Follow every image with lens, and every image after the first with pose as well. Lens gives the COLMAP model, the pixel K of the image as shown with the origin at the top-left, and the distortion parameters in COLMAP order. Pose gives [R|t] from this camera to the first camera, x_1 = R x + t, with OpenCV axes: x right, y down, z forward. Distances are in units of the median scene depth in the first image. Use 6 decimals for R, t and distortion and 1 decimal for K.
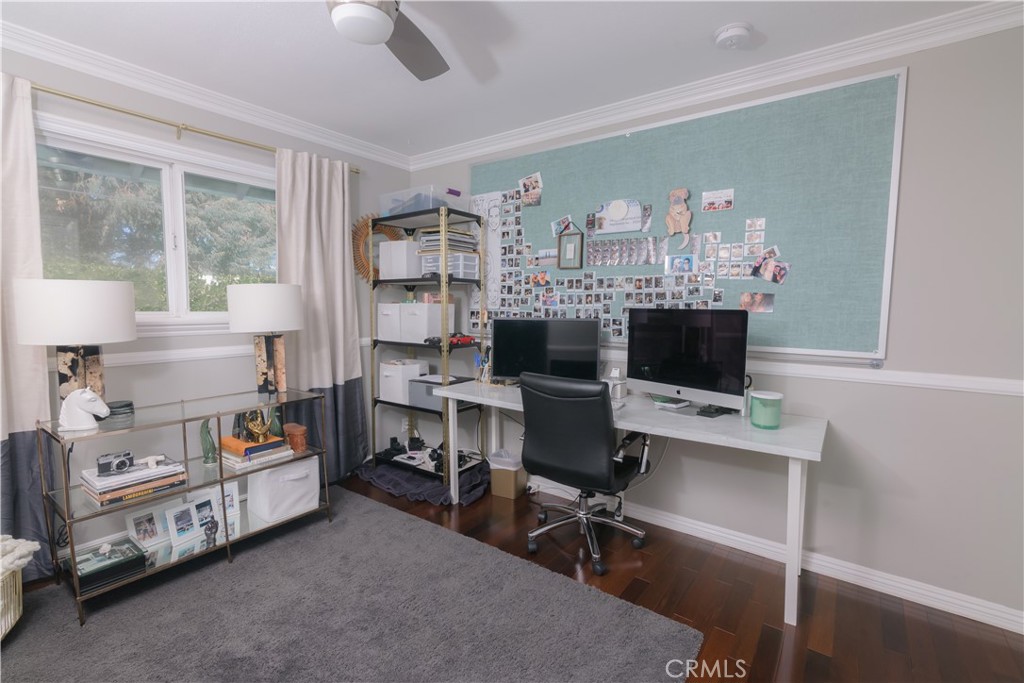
lens RADIAL K [[462.0, 0, 512.0], [0, 462.0, 341.5], [0, 0, 1]] dist [0.000264, 0.000022]
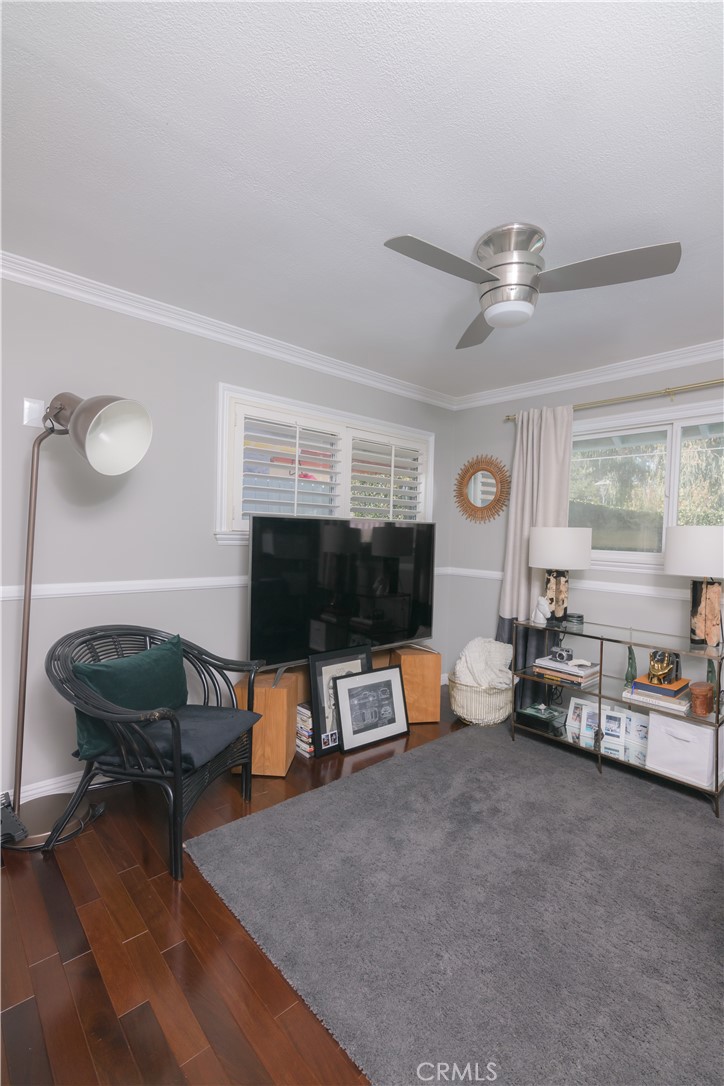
lens RADIAL K [[490.0, 0, 362.0], [0, 490.0, 543.0], [0, 0, 1]] dist [0.000264, 0.000022]
pose [[-0.207061, 0.007135, -0.978302, 0.709926], [-0.111008, 0.993344, 0.030740, -0.052844], [0.972010, 0.114964, -0.204891, 0.643406]]
